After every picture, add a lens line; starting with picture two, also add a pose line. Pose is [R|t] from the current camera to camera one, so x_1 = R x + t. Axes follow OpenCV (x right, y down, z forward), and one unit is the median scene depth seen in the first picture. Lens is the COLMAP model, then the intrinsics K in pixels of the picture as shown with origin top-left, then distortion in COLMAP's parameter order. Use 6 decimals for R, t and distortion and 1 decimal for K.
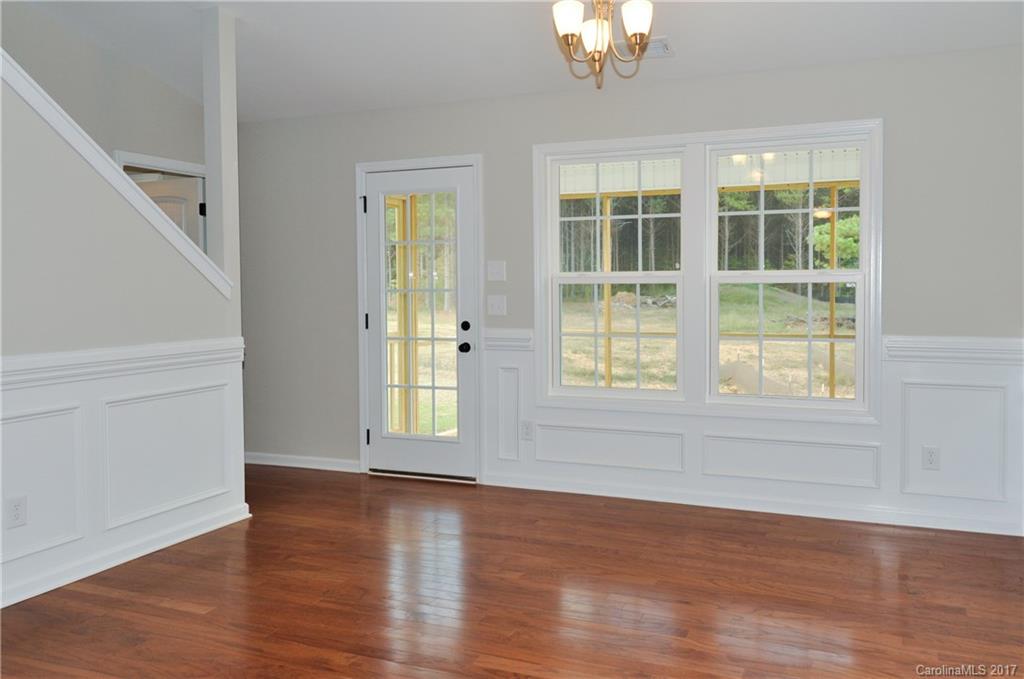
lens RADIAL K [[805.3, 0, 525.0], [0, 805.3, 313.8], [0, 0, 1]] dist [0.024830, -0.000837]
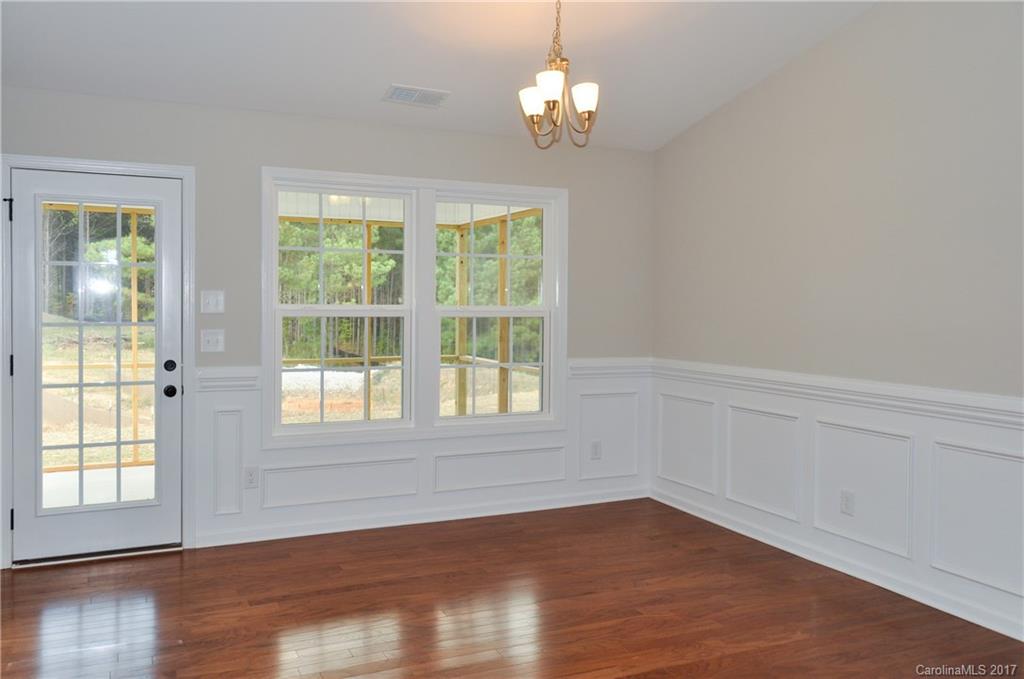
lens RADIAL K [[805.3, 0, 477.9], [0, 805.3, 314.1], [0, 0, 1]] dist [0.024830, -0.000837]
pose [[0.699889, 0.002828, 0.714246, -0.473124], [0.015540, 0.999695, -0.019186, -0.018192], [-0.714082, 0.024527, 0.699632, 0.175417]]
